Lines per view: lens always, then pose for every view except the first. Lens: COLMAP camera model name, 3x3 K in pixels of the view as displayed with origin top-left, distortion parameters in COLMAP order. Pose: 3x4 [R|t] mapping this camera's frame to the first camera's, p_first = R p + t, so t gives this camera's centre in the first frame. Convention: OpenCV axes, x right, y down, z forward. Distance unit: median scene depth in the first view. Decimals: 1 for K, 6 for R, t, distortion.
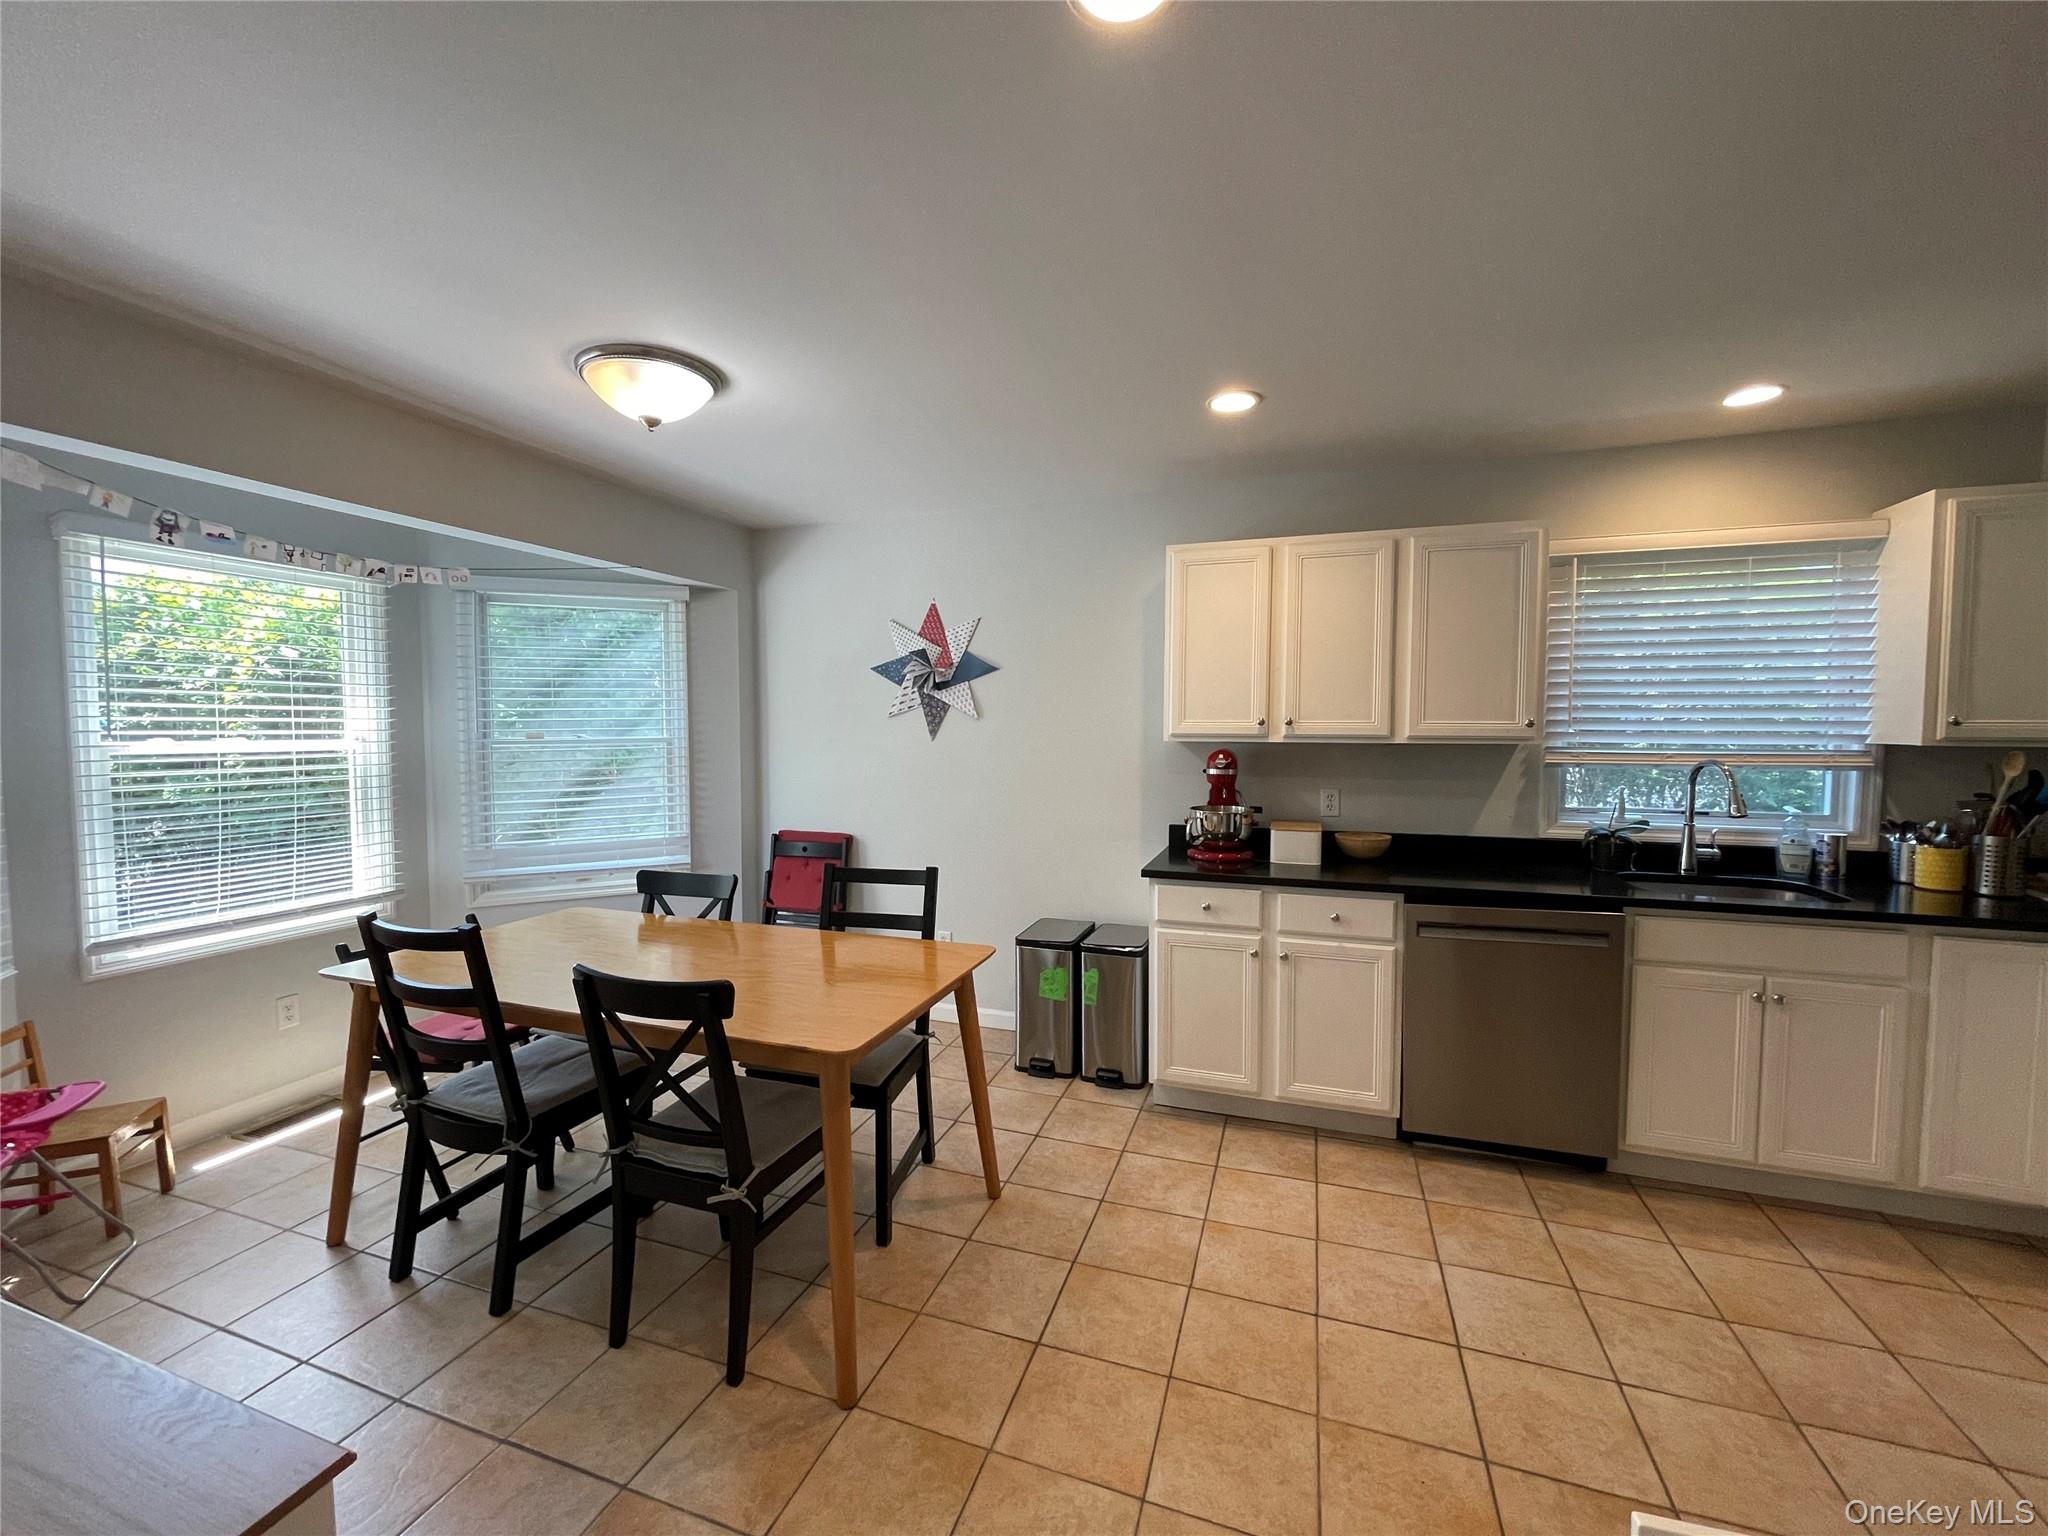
lens RADIAL K [[827.7, 0, 1026.2], [0, 827.7, 771.7], [0, 0, 1]] dist [-0.002266, 0.001391]
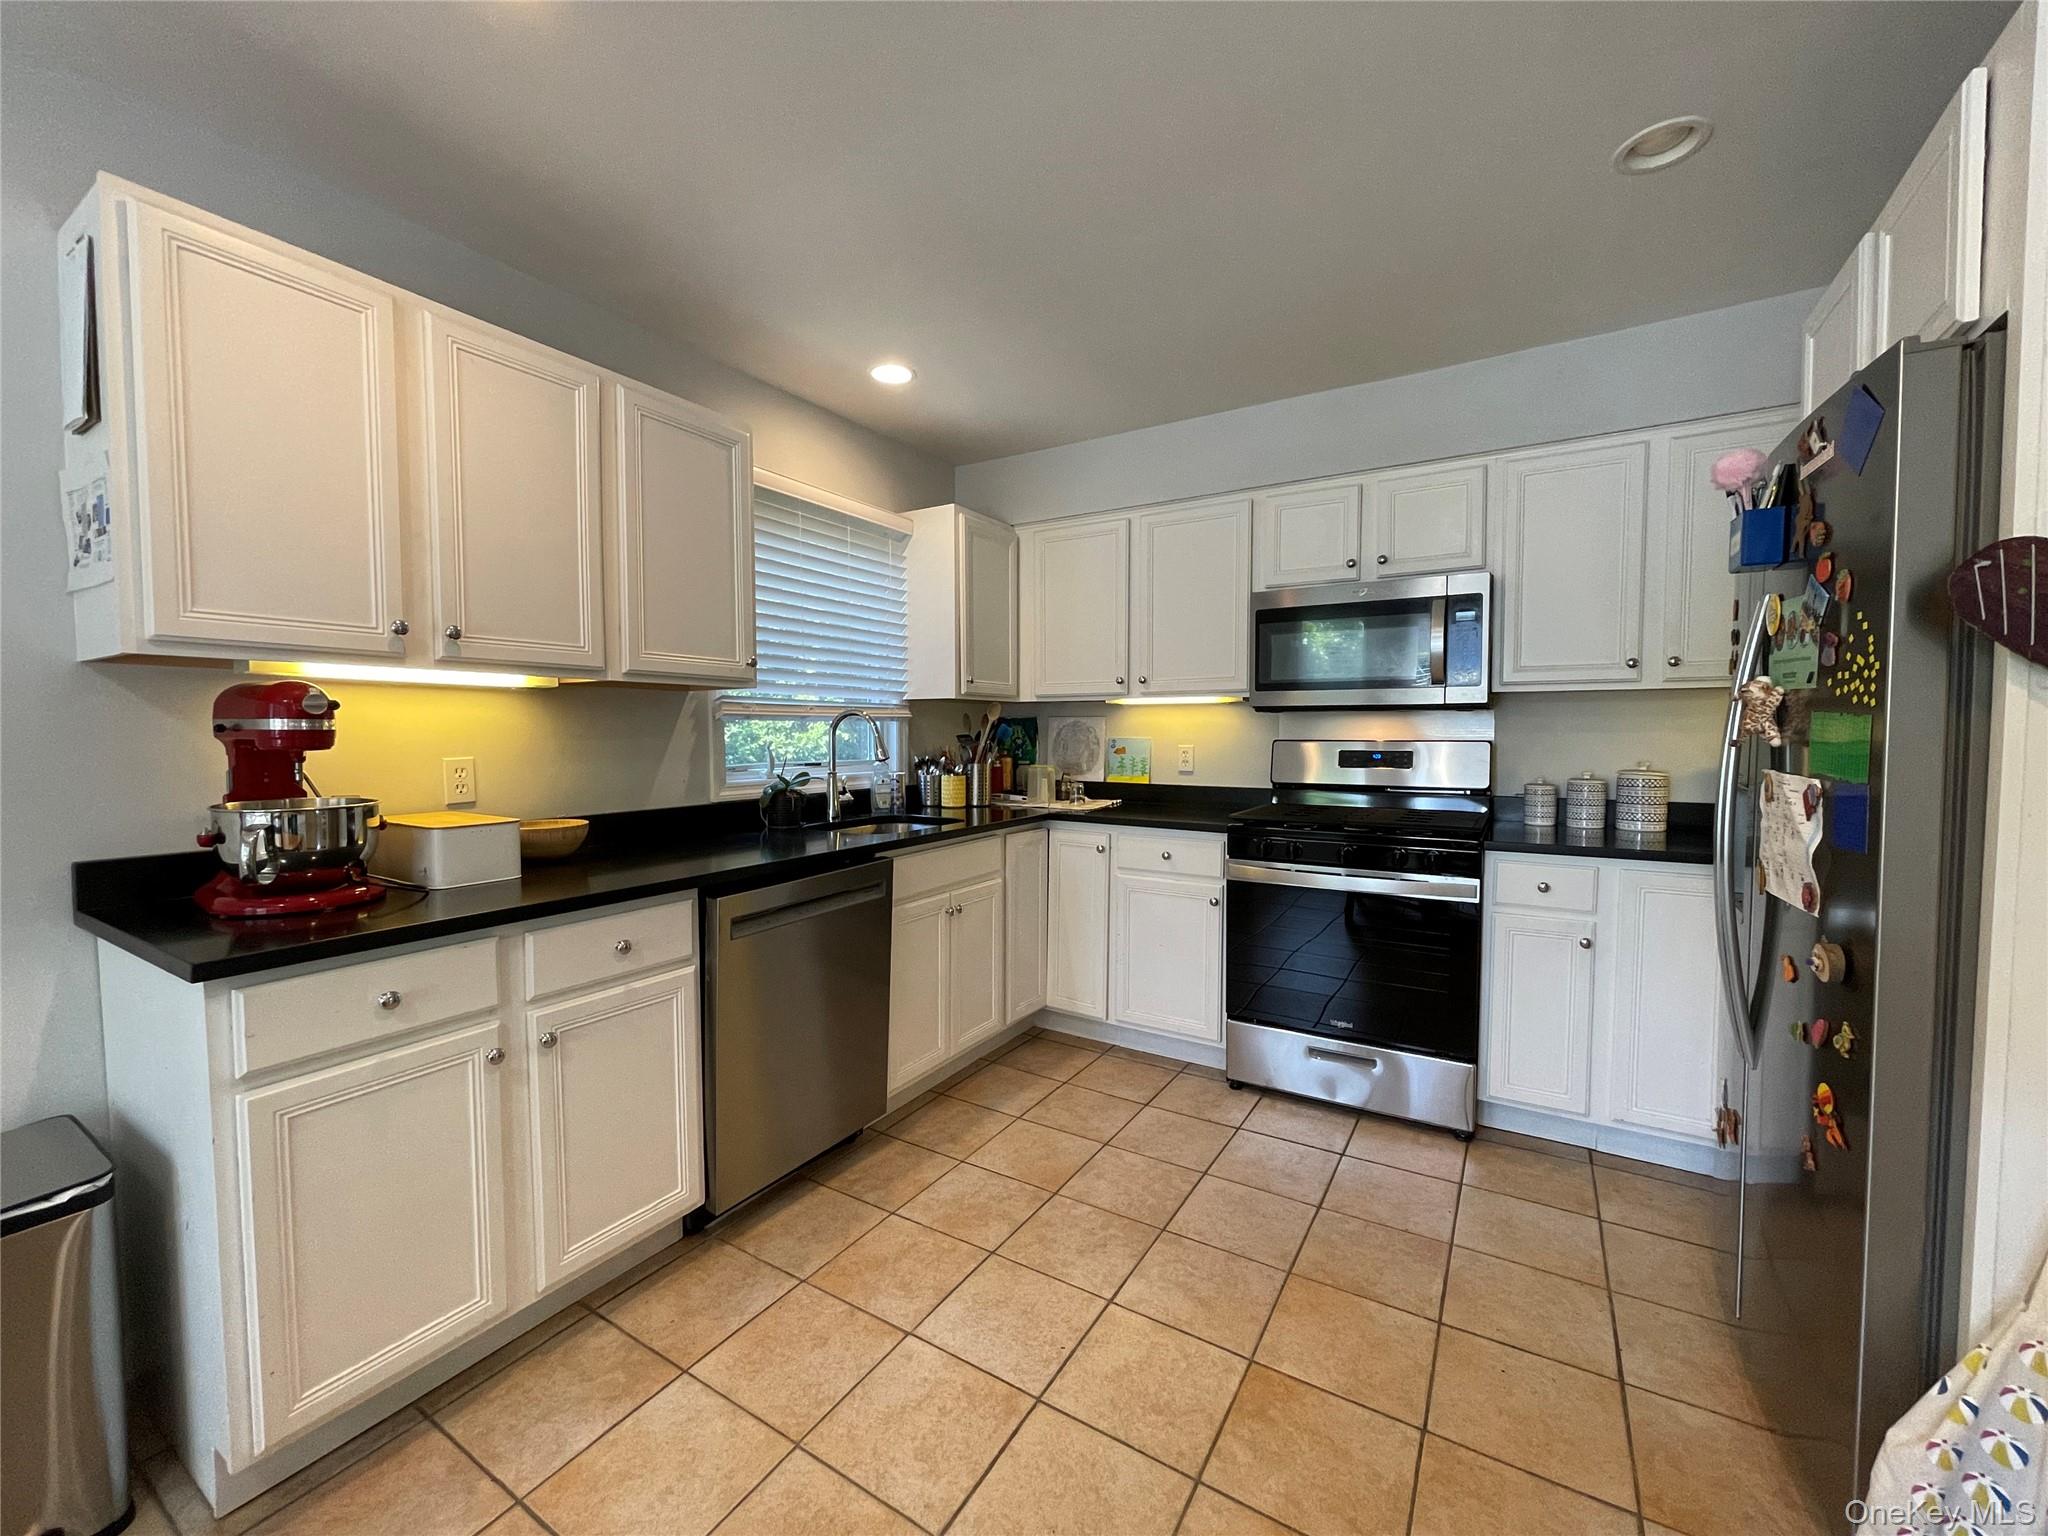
lens RADIAL K [[827.7, 0, 1018.5], [0, 827.7, 770.3], [0, 0, 1]] dist [-0.002266, 0.001391]
pose [[0.219311, -0.049844, 0.974381, -0.164315], [0.053966, 0.997785, 0.038895, 0.034081], [-0.974161, 0.044053, 0.221515, 0.563540]]
